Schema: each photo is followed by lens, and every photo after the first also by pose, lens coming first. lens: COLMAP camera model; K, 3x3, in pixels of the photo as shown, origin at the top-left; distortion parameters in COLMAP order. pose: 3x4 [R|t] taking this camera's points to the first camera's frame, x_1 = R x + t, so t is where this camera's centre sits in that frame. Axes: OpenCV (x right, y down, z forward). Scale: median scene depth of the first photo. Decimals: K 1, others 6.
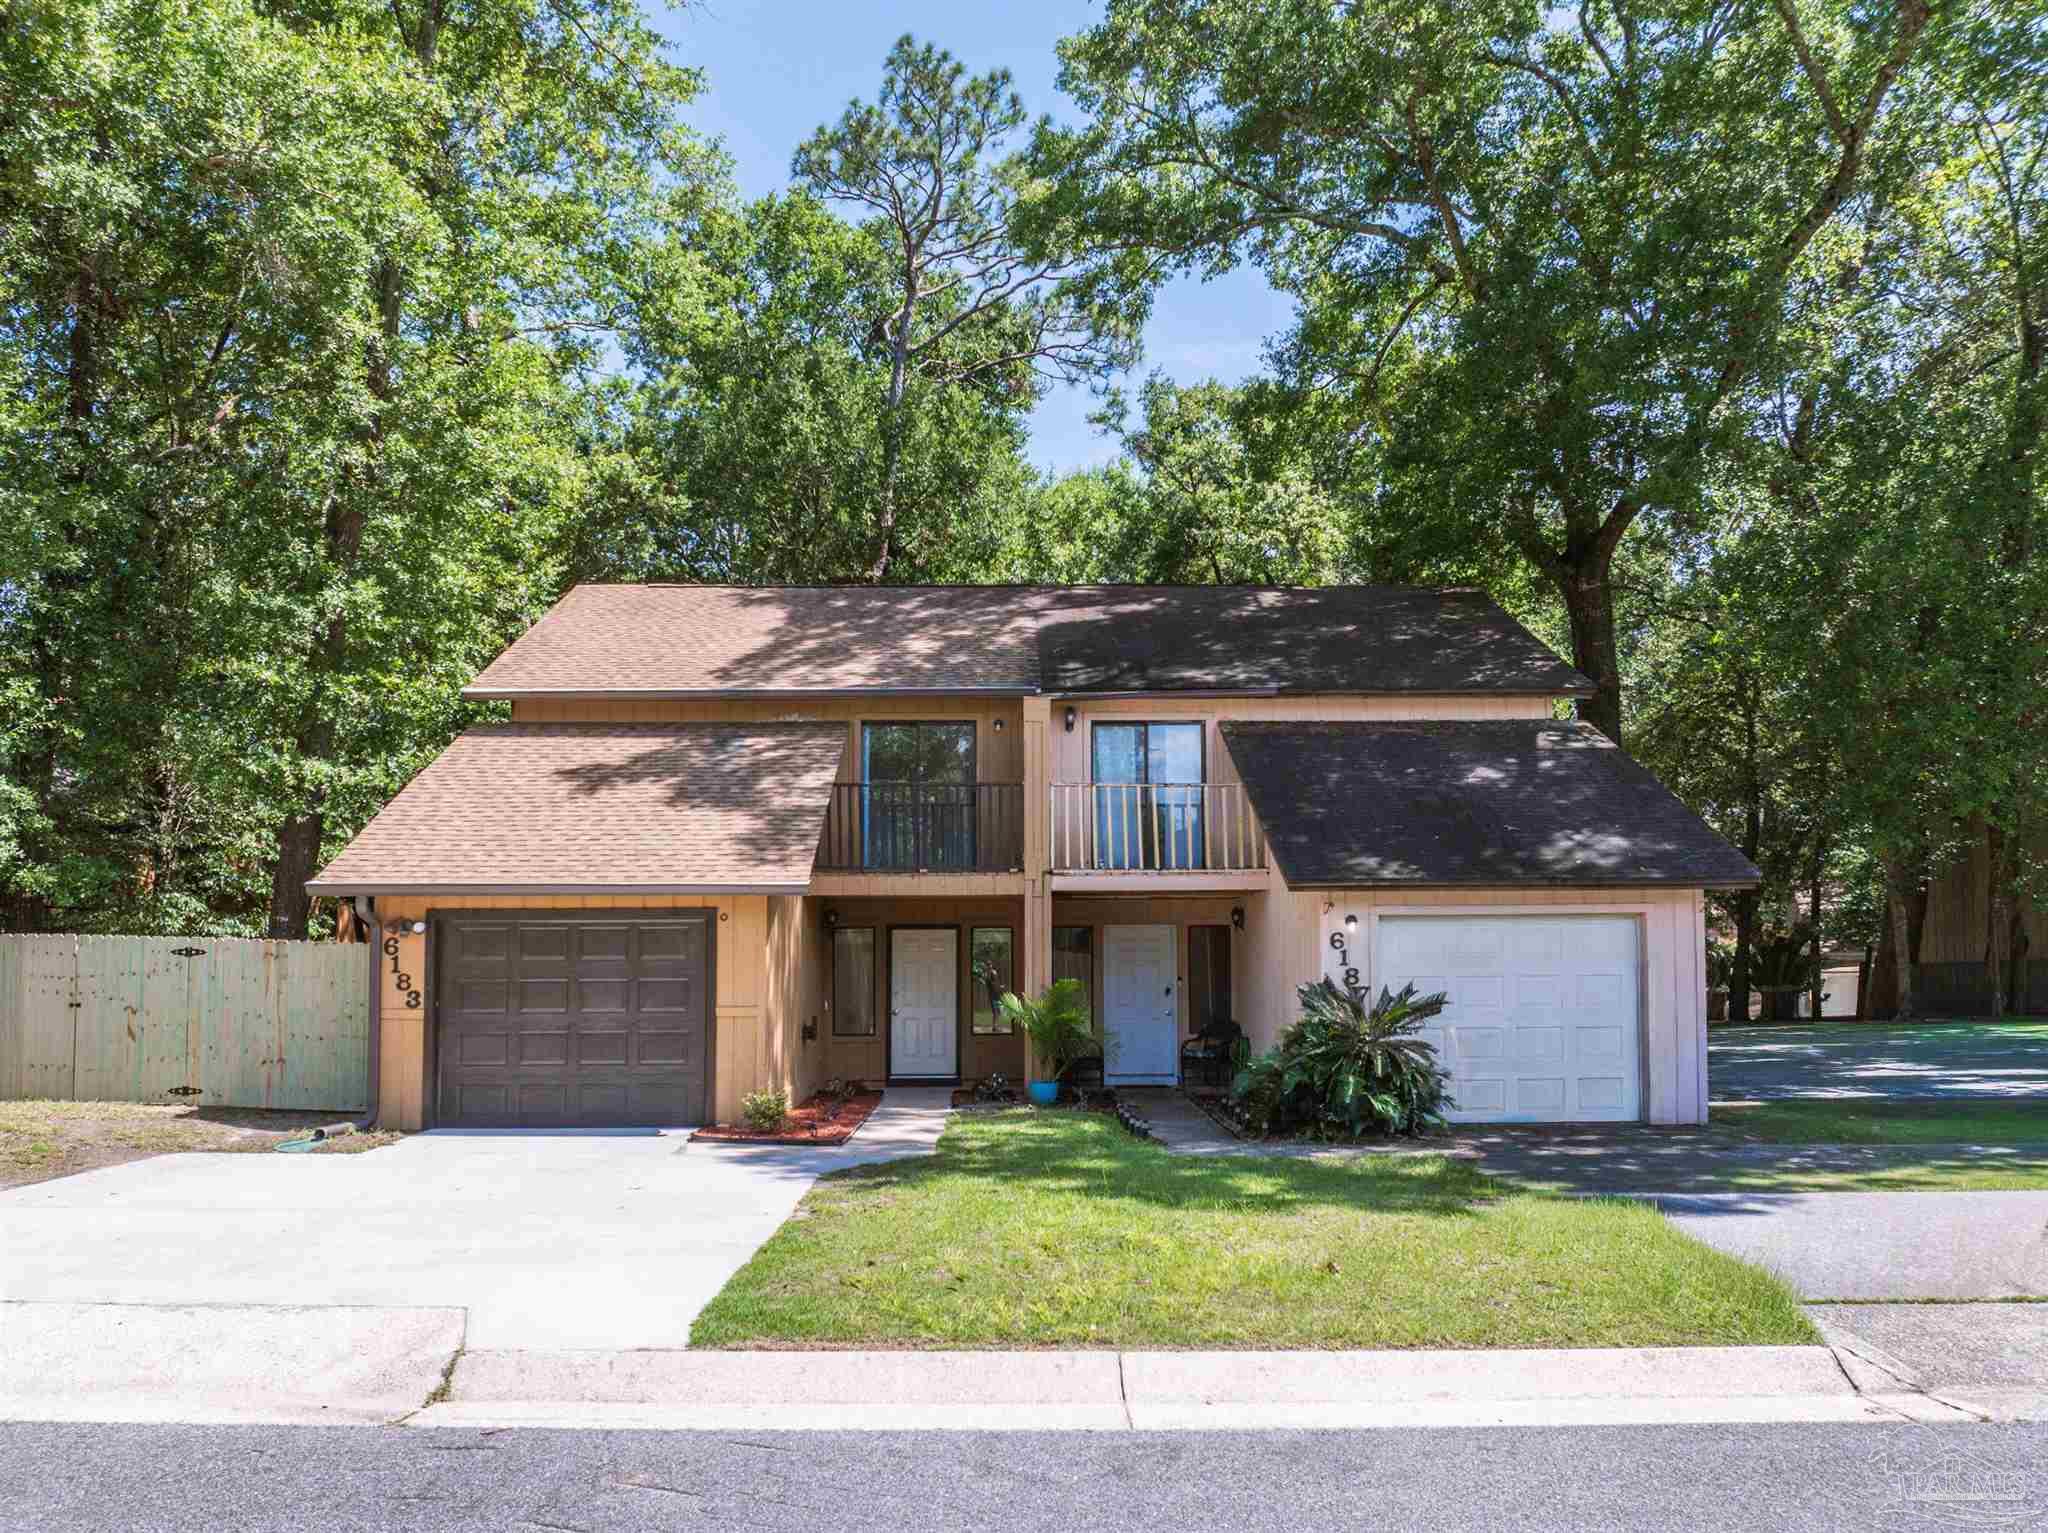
lens RADIAL K [[1502.6, 0, 1024.8], [0, 1502.6, 907.6], [0, 0, 1]] dist [-0.007821, 0.000595]
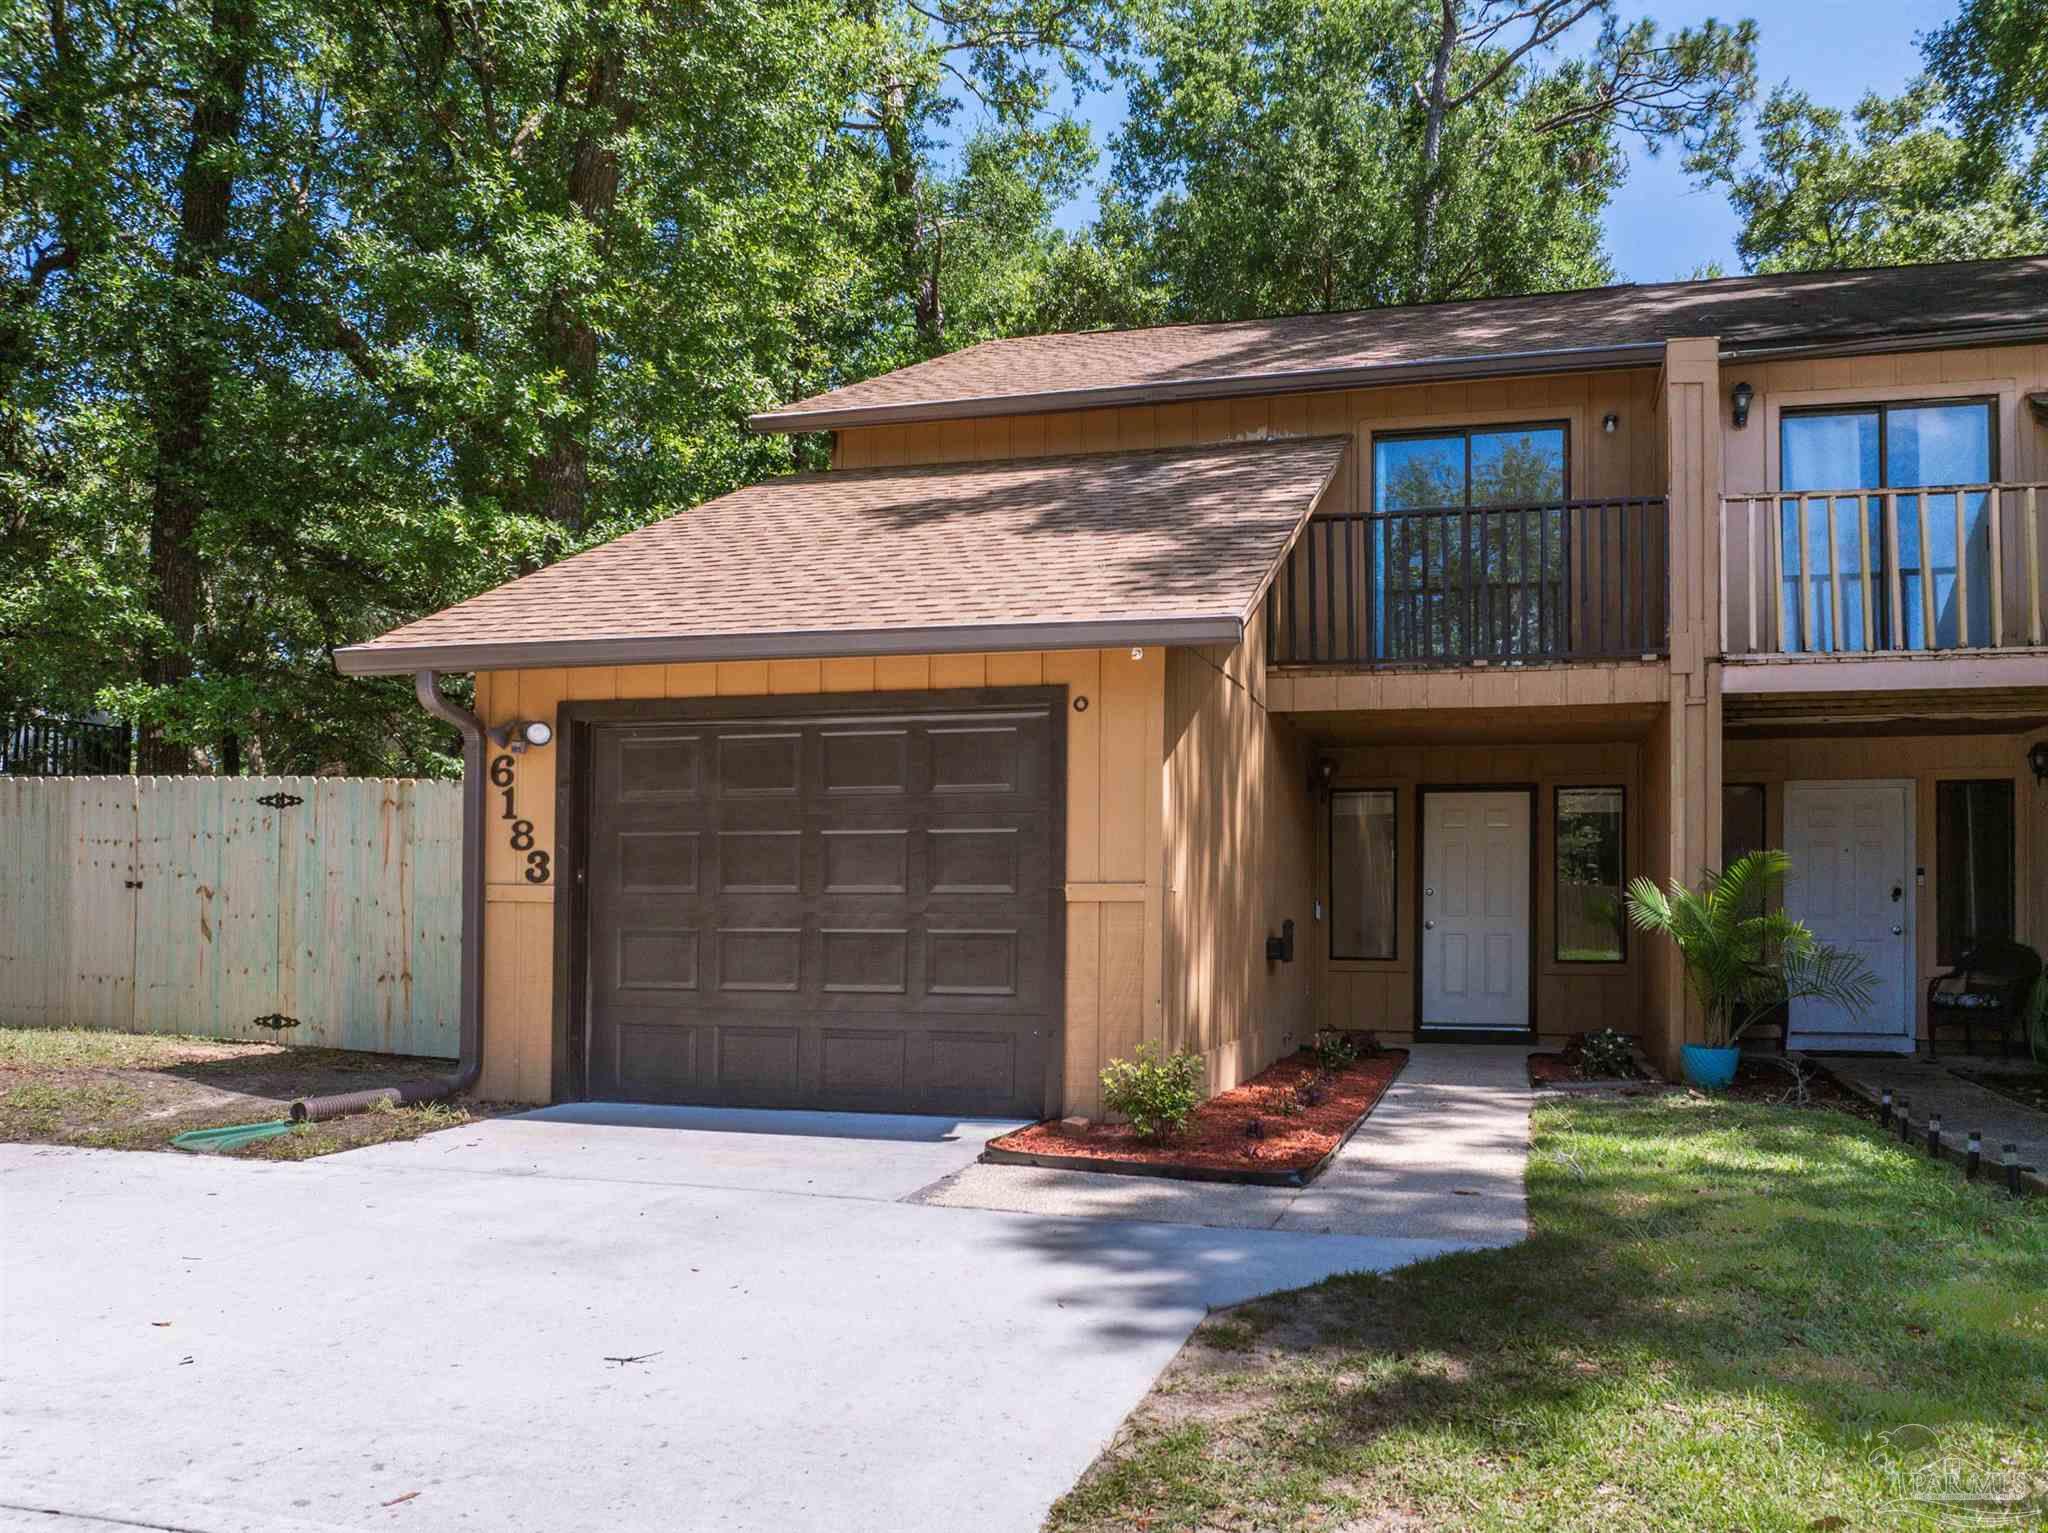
lens RADIAL K [[1544.0, 0, 1172.7], [0, 1544.0, 898.0], [0, 0, 1]] dist [-0.037777, 0.002886]
pose [[0.968846, 0.006746, -0.247572, -0.038845], [0.001688, 0.999426, 0.033838, 0.046450], [0.247658, -0.033201, 0.968279, 0.444428]]
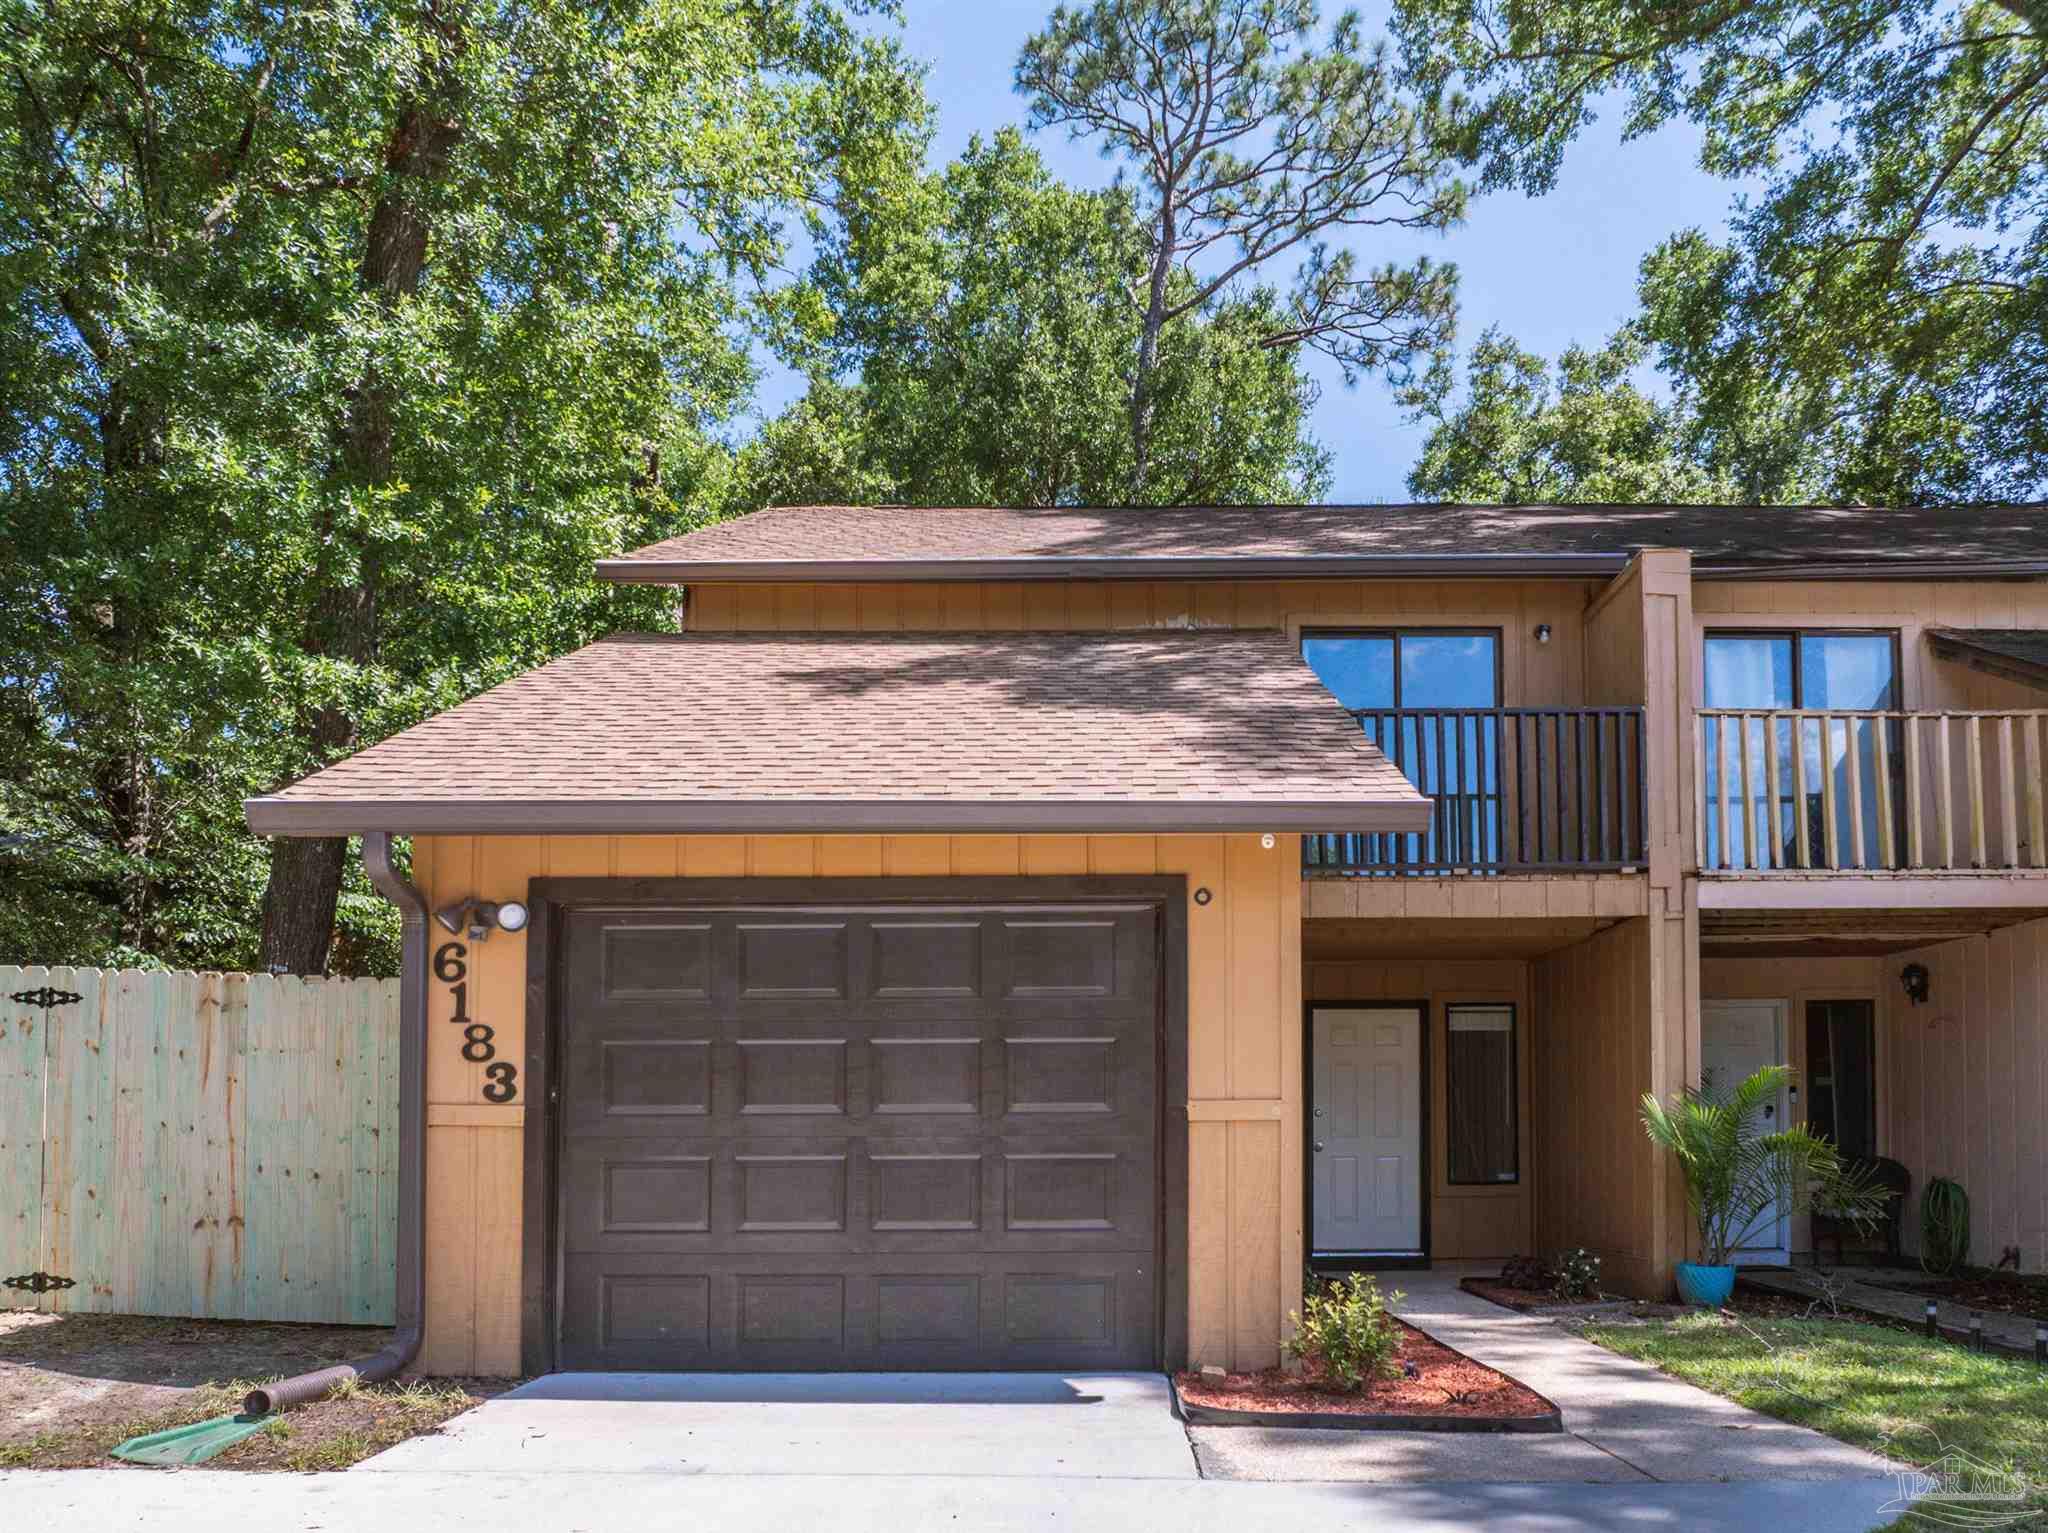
lens RADIAL K [[1584.6, 0, 1158.6], [0, 1584.6, 1090.1], [0, 0, 1]] dist [-0.026425, 0.001253]
pose [[0.999944, -0.000301, -0.010587, -0.180947], [0.000436, 0.999919, 0.012741, 0.049593], [0.010582, -0.012745, 0.999863, 0.465832]]
